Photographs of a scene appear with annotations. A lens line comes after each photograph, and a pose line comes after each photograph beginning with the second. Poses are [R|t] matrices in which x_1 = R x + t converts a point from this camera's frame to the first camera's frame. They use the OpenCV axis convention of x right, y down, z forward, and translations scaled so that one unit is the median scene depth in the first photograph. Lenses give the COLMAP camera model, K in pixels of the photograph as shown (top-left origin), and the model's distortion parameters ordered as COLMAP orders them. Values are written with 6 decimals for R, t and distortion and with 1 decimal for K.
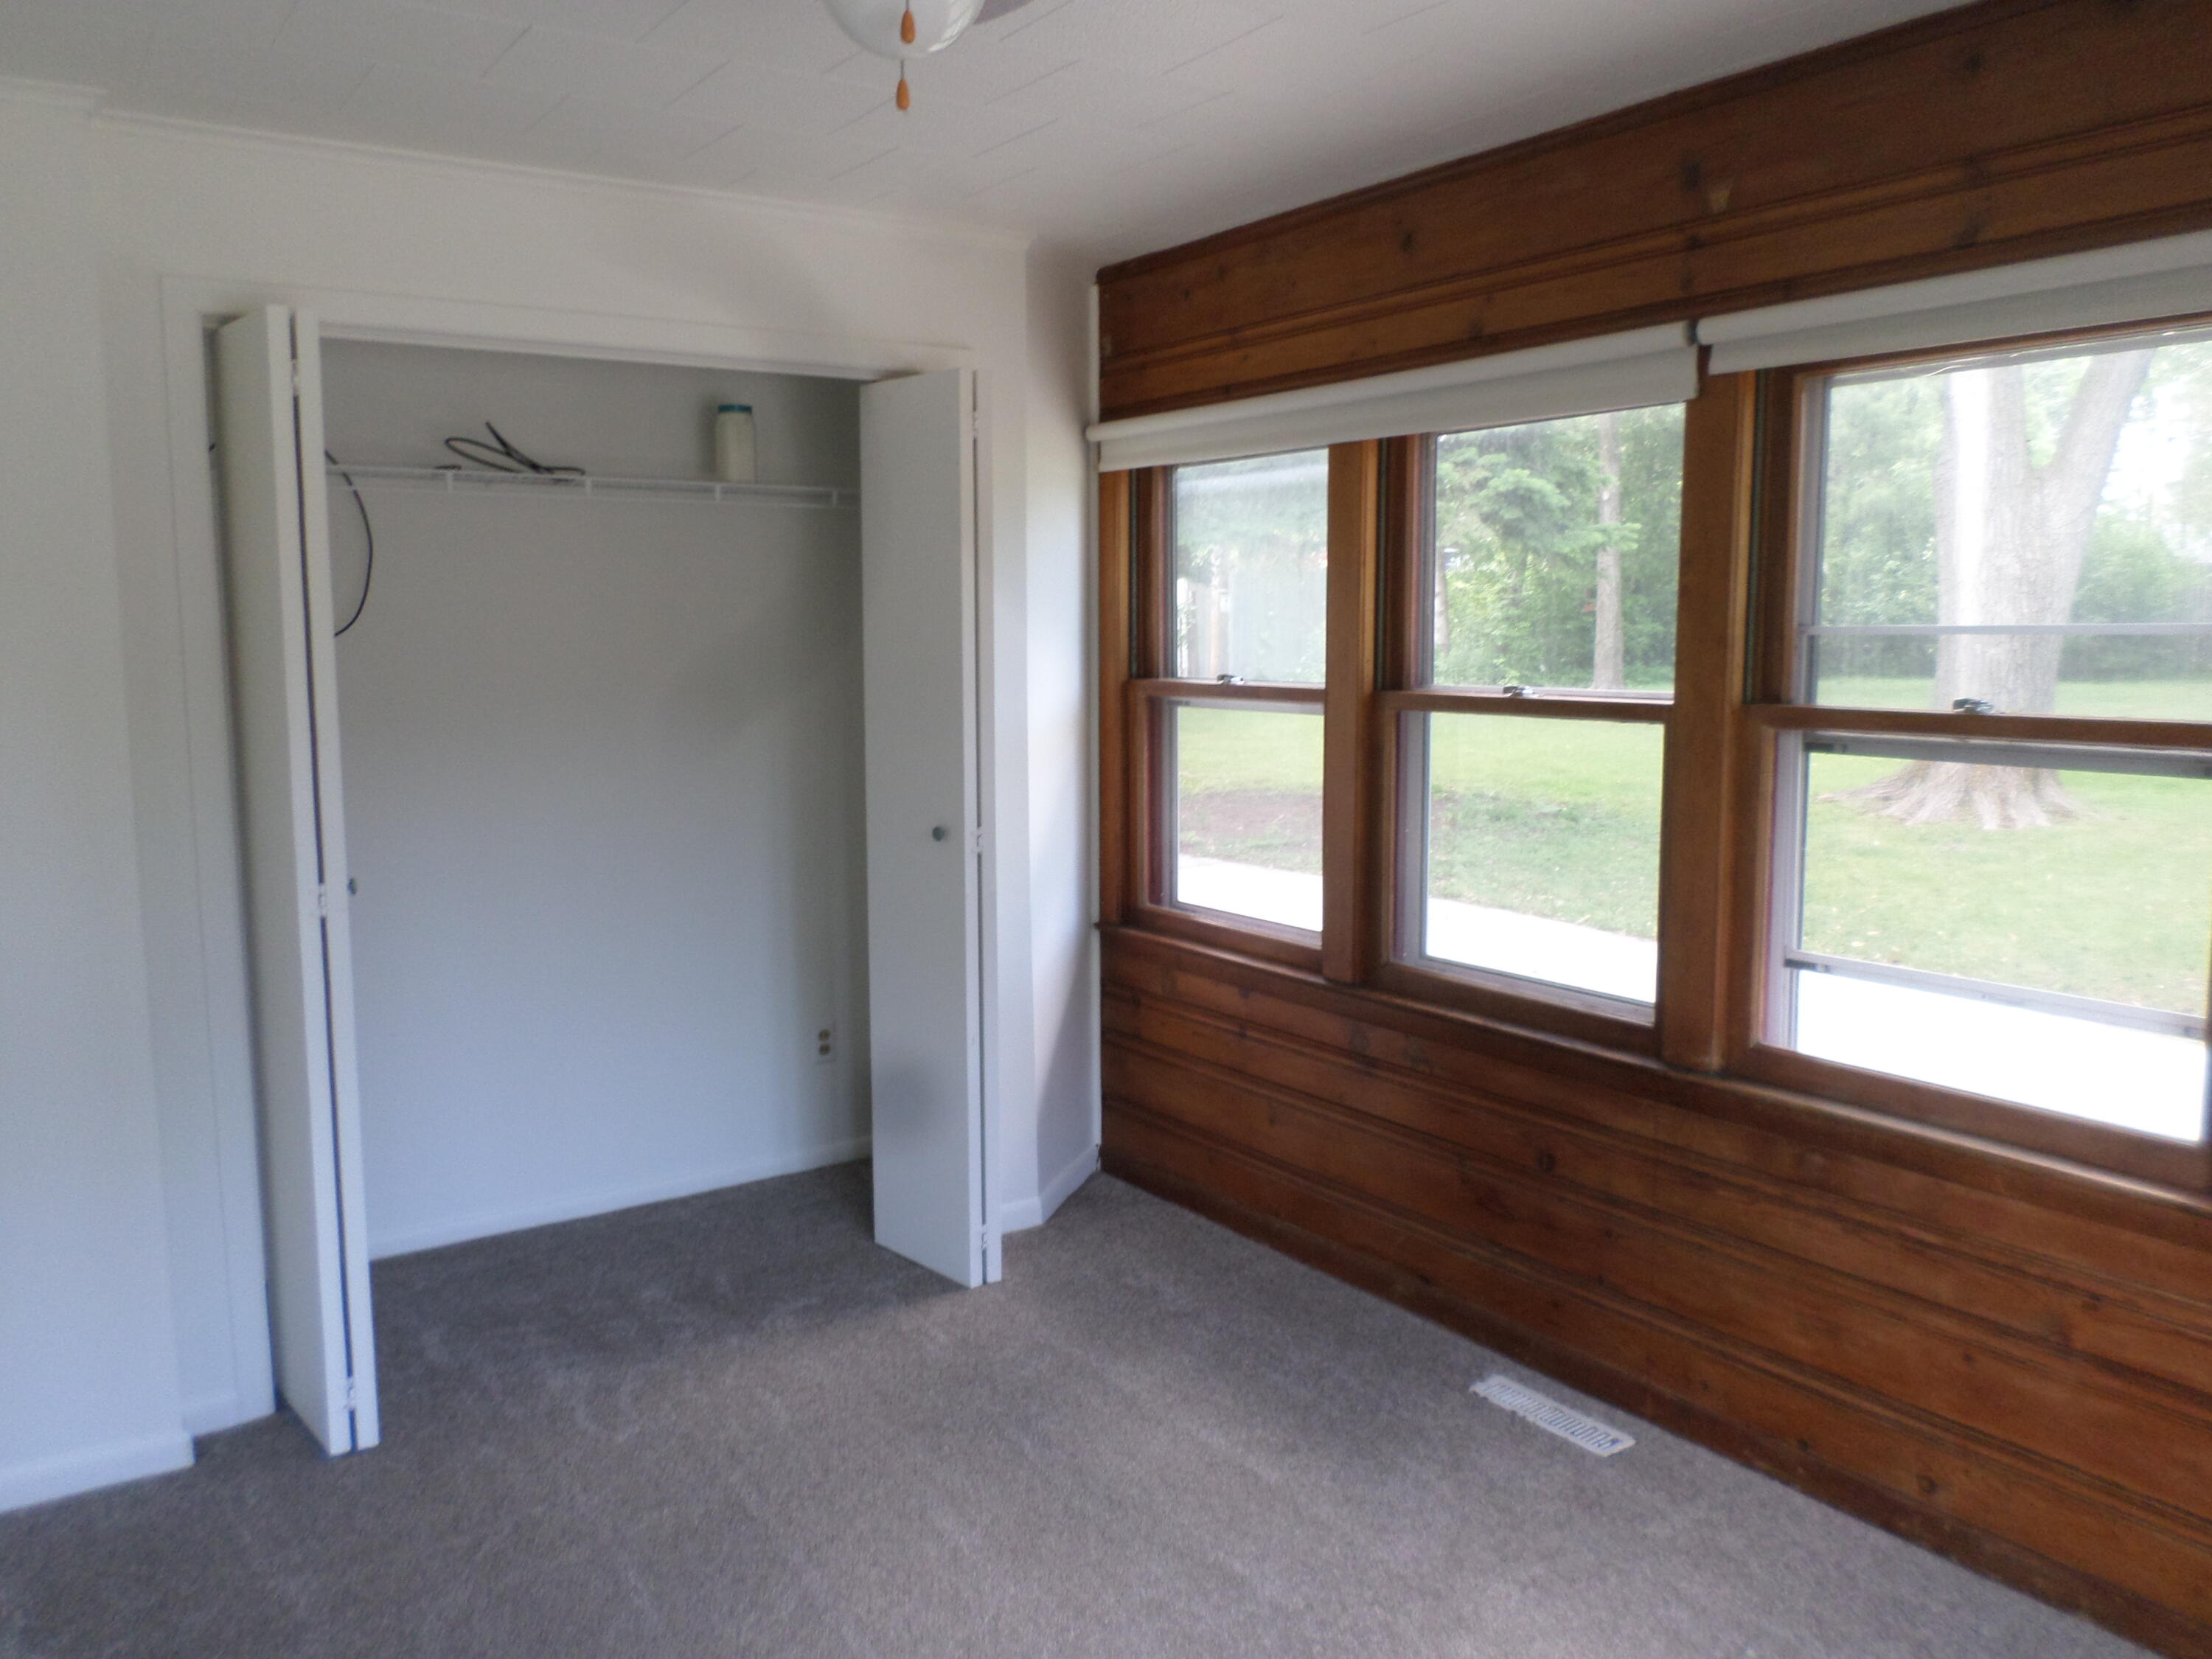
lens RADIAL K [[1689.6, 0, 1098.2], [0, 1689.6, 815.3], [0, 0, 1]] dist [0.005755, -0.025892]
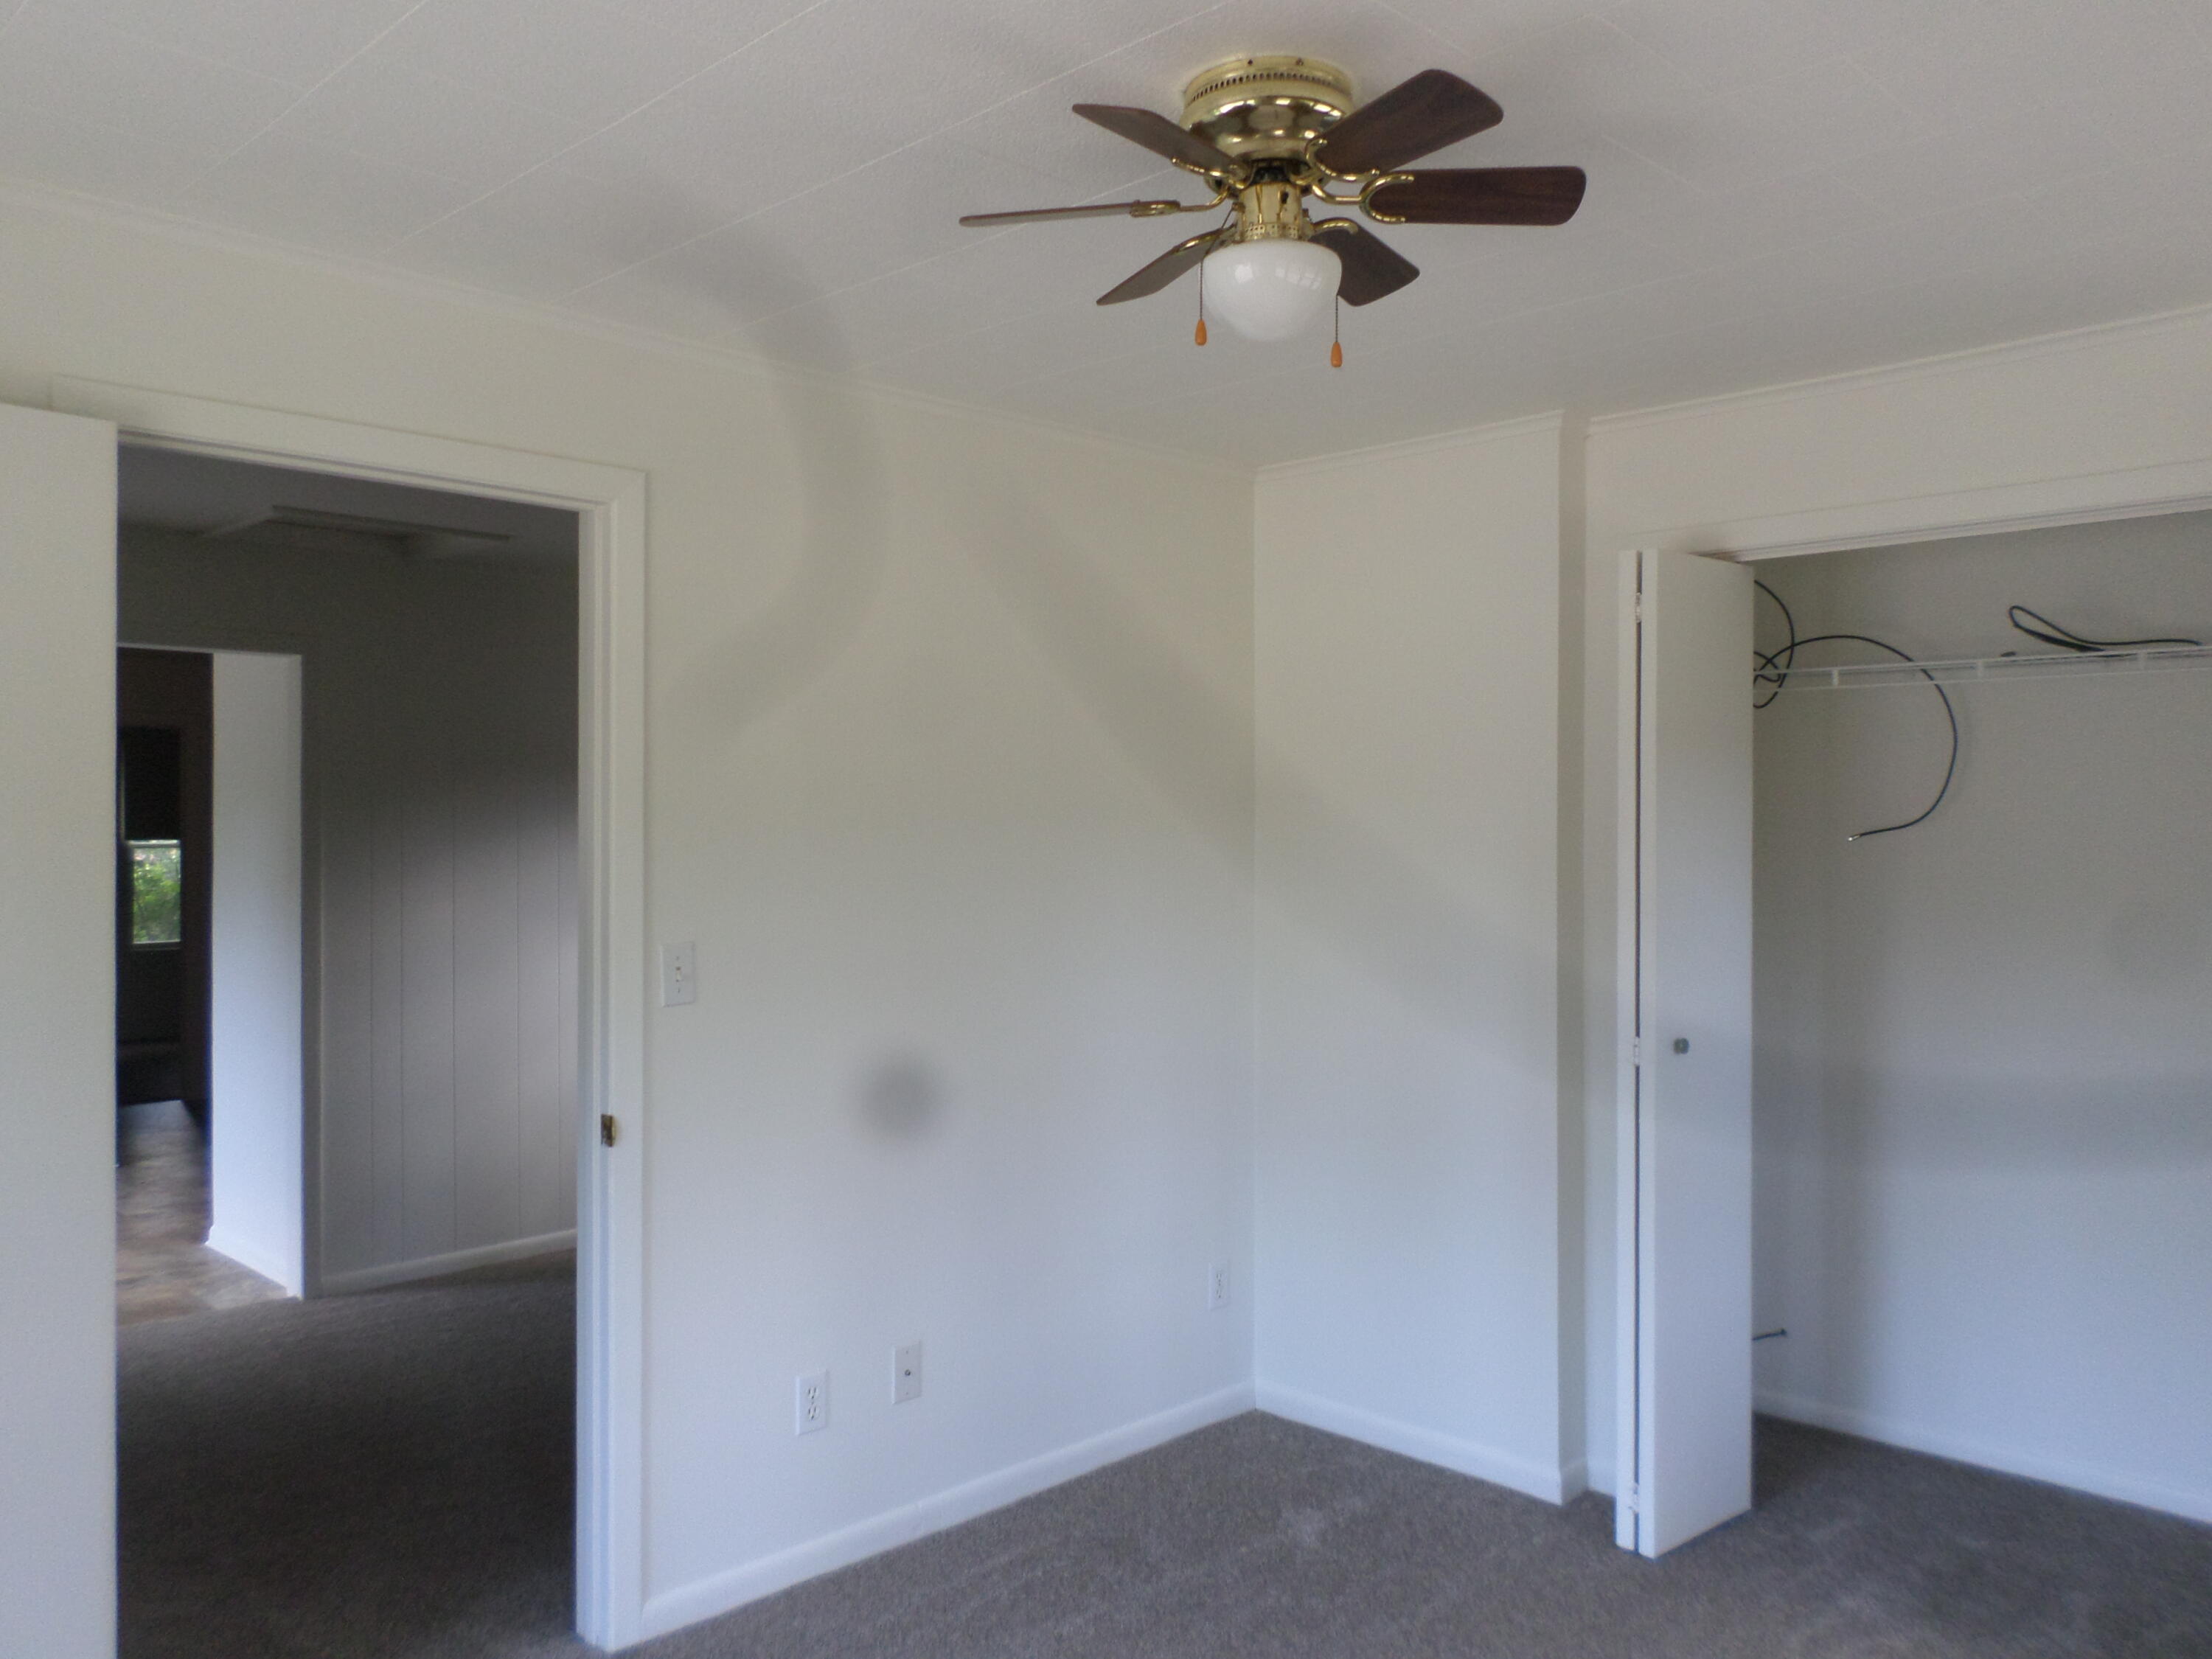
lens RADIAL K [[1689.6, 0, 1098.2], [0, 1689.6, 815.3], [0, 0, 1]] dist [0.005755, -0.025892]
pose [[0.176413, 0.008687, -0.984278, 0.483035], [-0.108128, 0.994080, -0.010606, -0.047338], [0.978359, 0.108299, 0.176308, 0.329841]]
